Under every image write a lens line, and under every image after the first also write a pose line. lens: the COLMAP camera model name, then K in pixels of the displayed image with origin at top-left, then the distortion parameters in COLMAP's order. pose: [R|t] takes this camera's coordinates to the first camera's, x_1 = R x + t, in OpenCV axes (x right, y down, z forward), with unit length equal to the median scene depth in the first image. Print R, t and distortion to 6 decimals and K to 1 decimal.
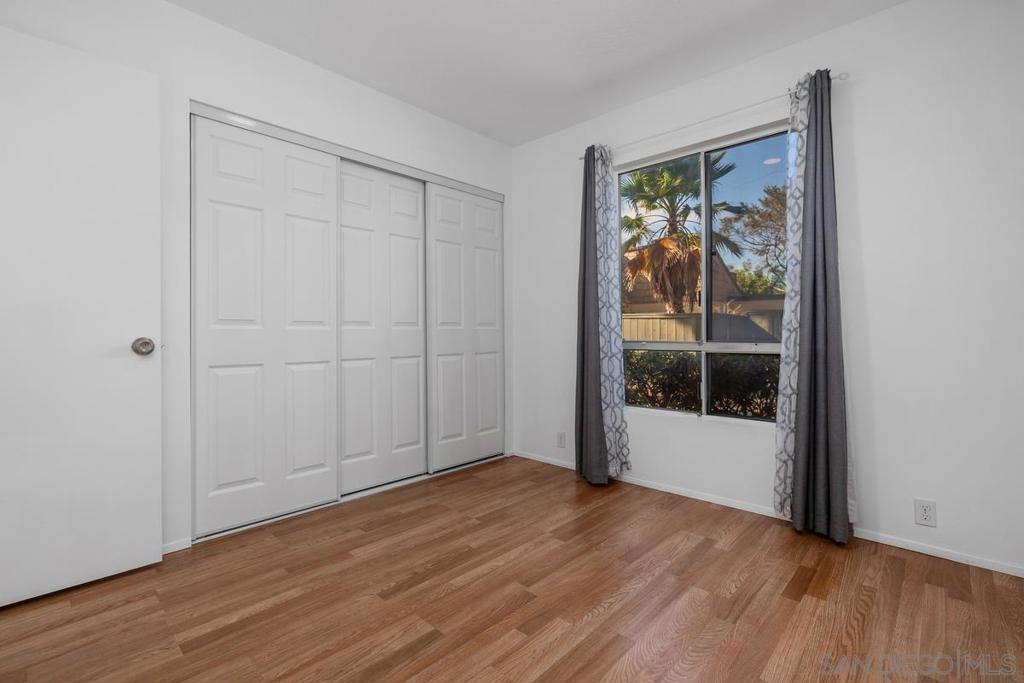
lens RADIAL K [[466.3, 0, 509.7], [0, 466.3, 337.6], [0, 0, 1]] dist [0.001478, 0.000166]
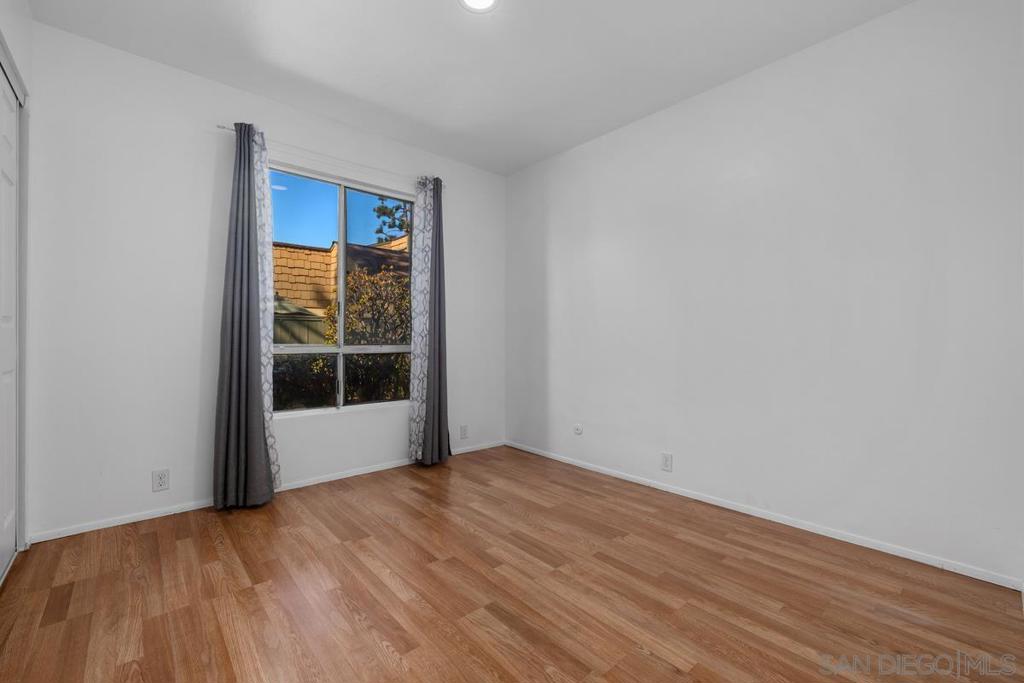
lens RADIAL K [[444.1, 0, 510.5], [0, 444.1, 339.5], [0, 0, 1]] dist [0.001562, 0.000773]
pose [[0.083953, 0.001318, 0.996469, -0.844259], [0.005202, 0.999985, -0.001761, -0.000346], [-0.996456, 0.005331, 0.083945, 0.598646]]
